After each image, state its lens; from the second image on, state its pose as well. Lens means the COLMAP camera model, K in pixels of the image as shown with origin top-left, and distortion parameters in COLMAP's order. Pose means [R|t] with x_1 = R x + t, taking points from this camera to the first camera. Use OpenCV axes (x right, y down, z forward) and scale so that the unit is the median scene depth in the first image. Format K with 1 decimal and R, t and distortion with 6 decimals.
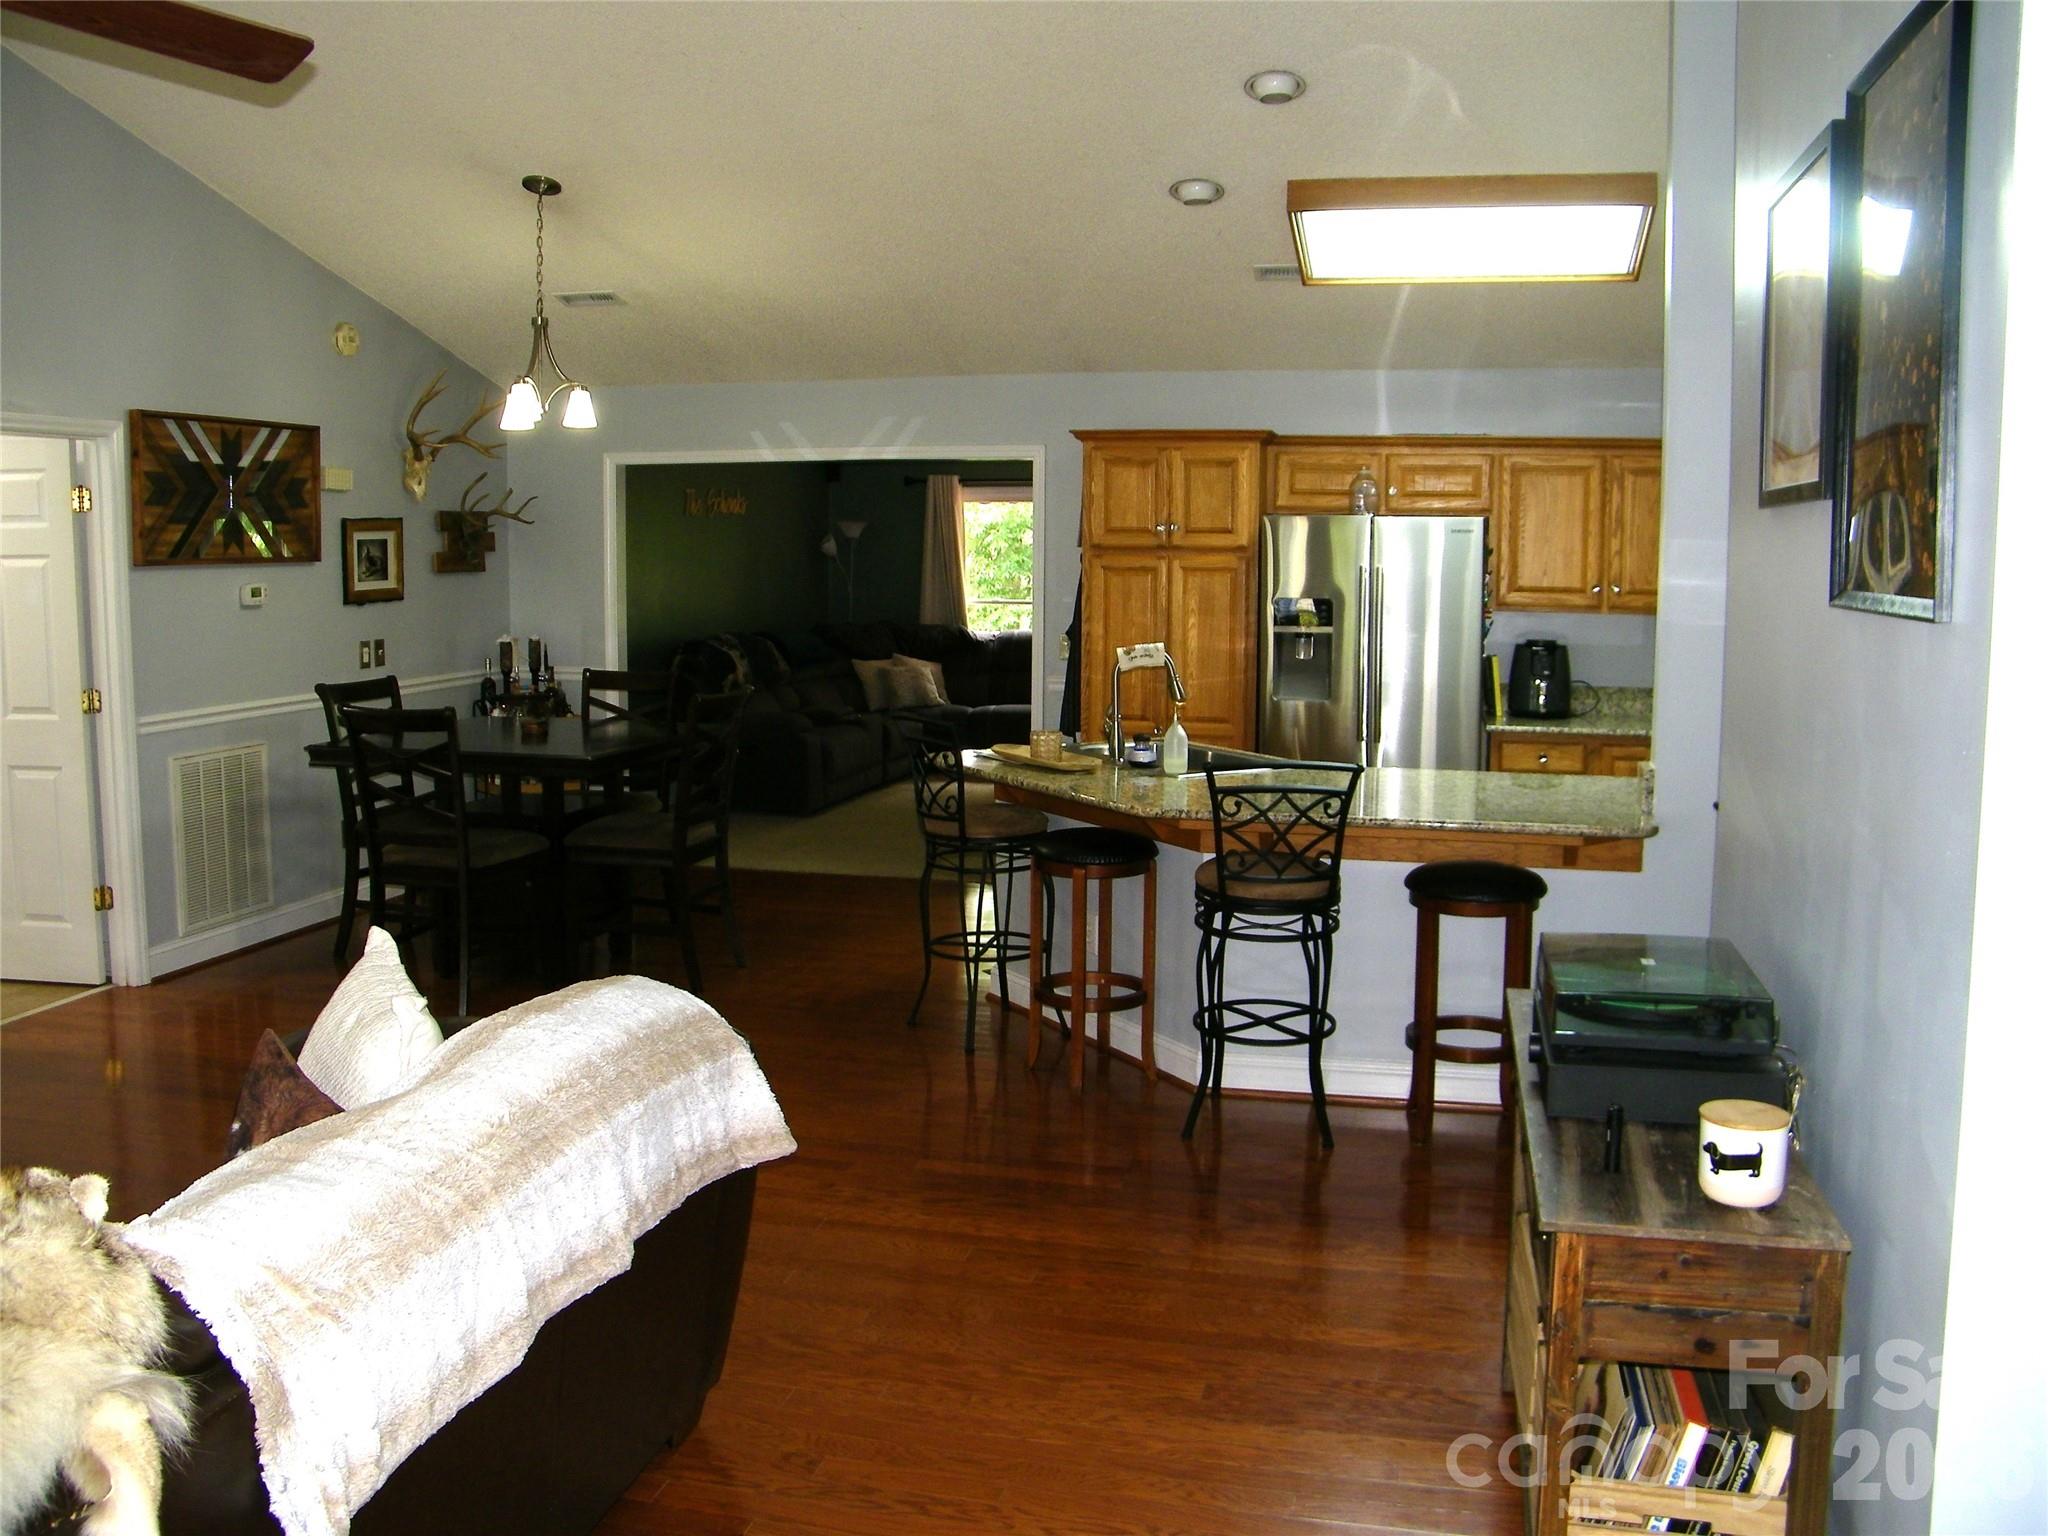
lens RADIAL K [[1716.3, 0, 1013.2], [0, 1716.3, 746.4], [0, 0, 1]] dist [-0.202164, 0.168699]
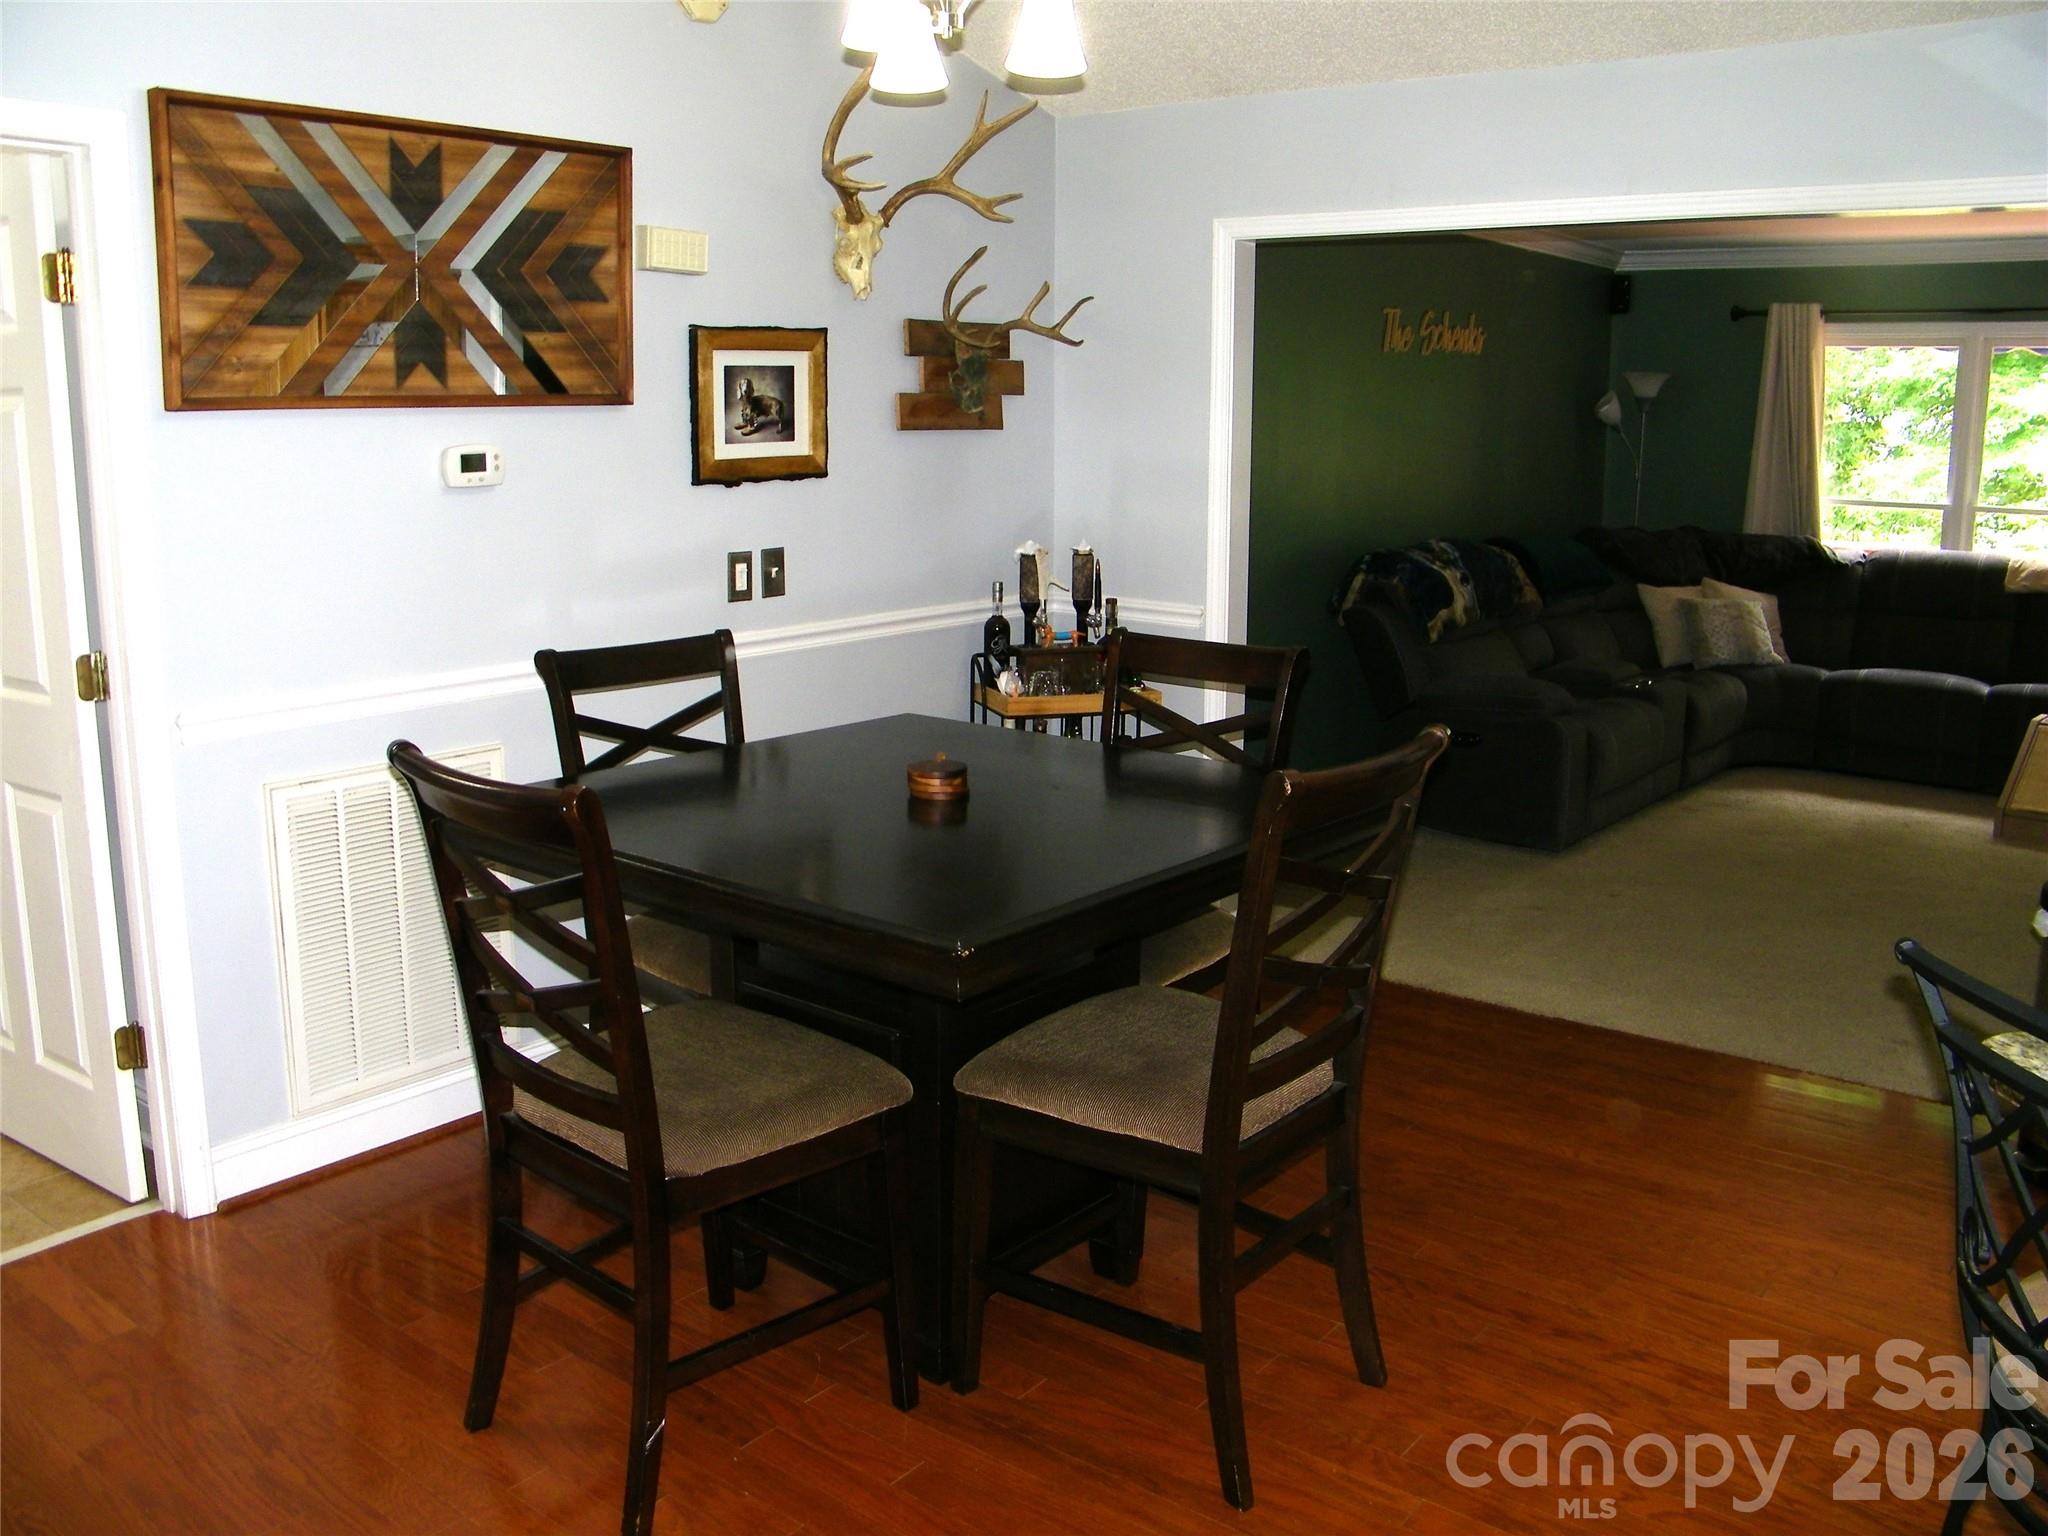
lens RADIAL K [[1716.3, 0, 1013.2], [0, 1716.3, 746.4], [0, 0, 1]] dist [-0.202164, 0.168699]
pose [[0.908323, 0.077094, -0.411102, -0.069534], [-0.047148, 0.995474, 0.082510, -0.048336], [0.415603, -0.055563, 0.907847, 0.510273]]
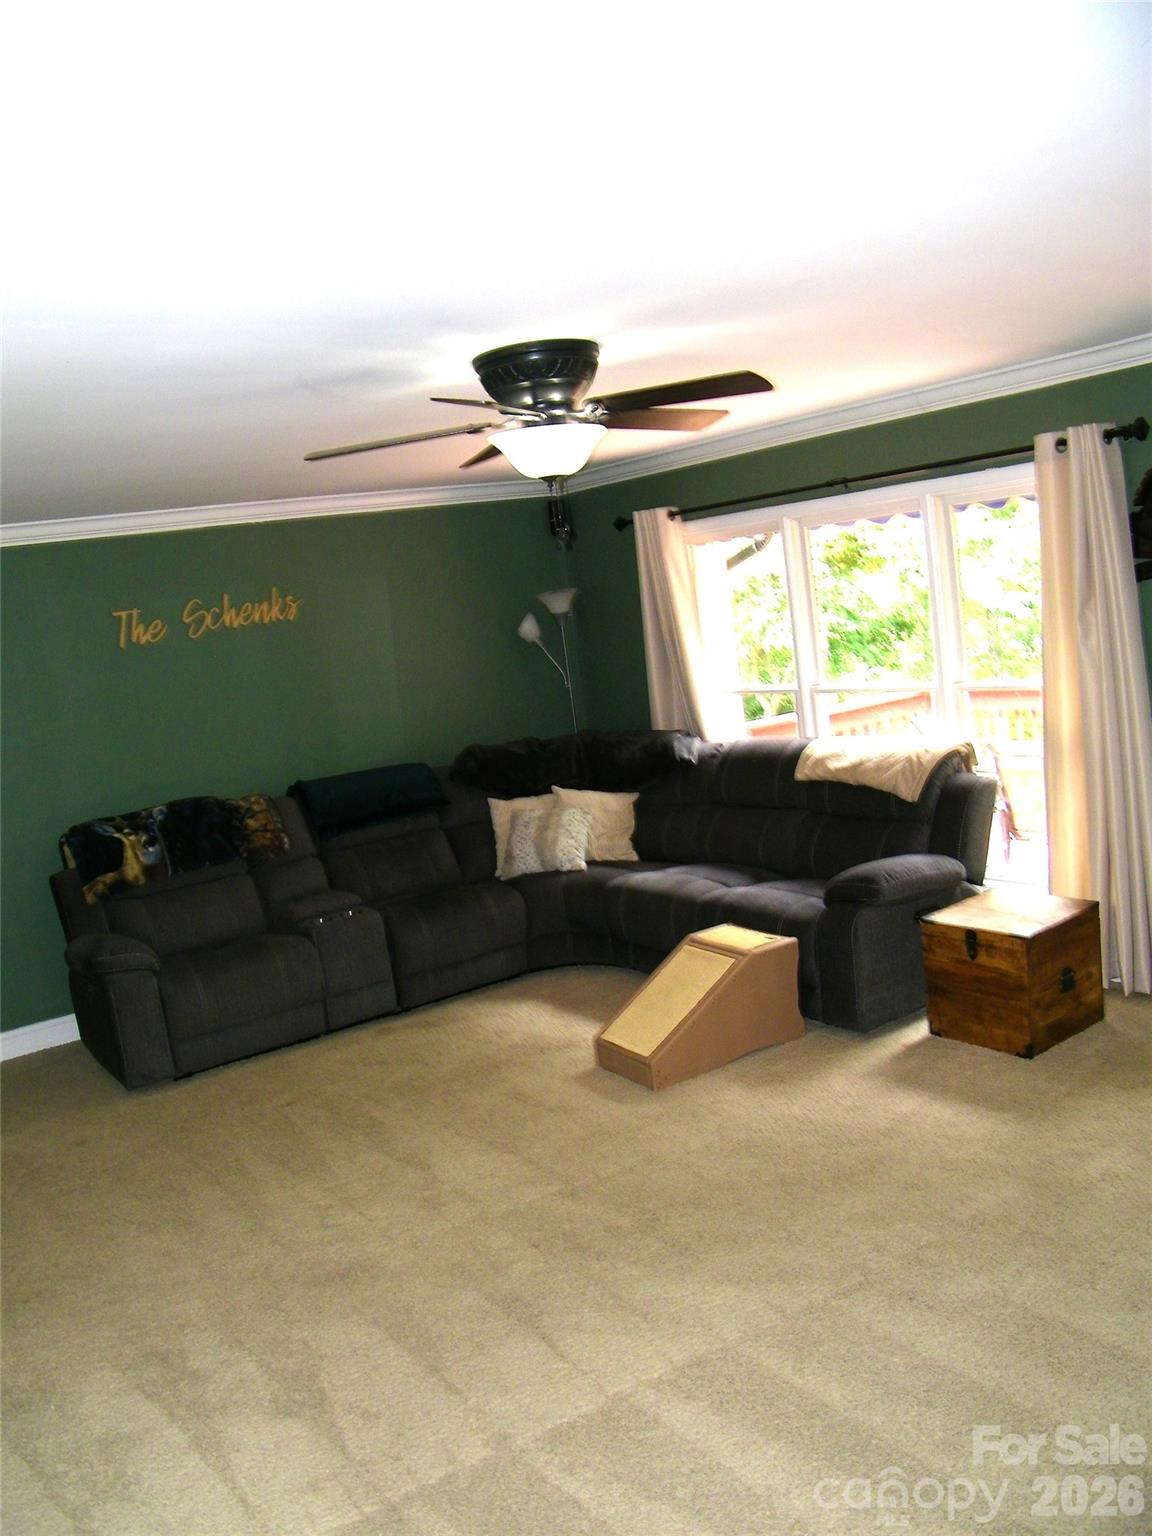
lens RADIAL K [[1287.2, 0, 576.0], [0, 1287.2, 768.0], [0, 0, 1]] dist [-0.202164, 0.168699]
pose [[0.741694, -0.019306, -0.670460, 0.446197], [0.056370, 0.997844, 0.033626, -0.124741], [0.668365, -0.062734, 0.741183, 0.998812]]
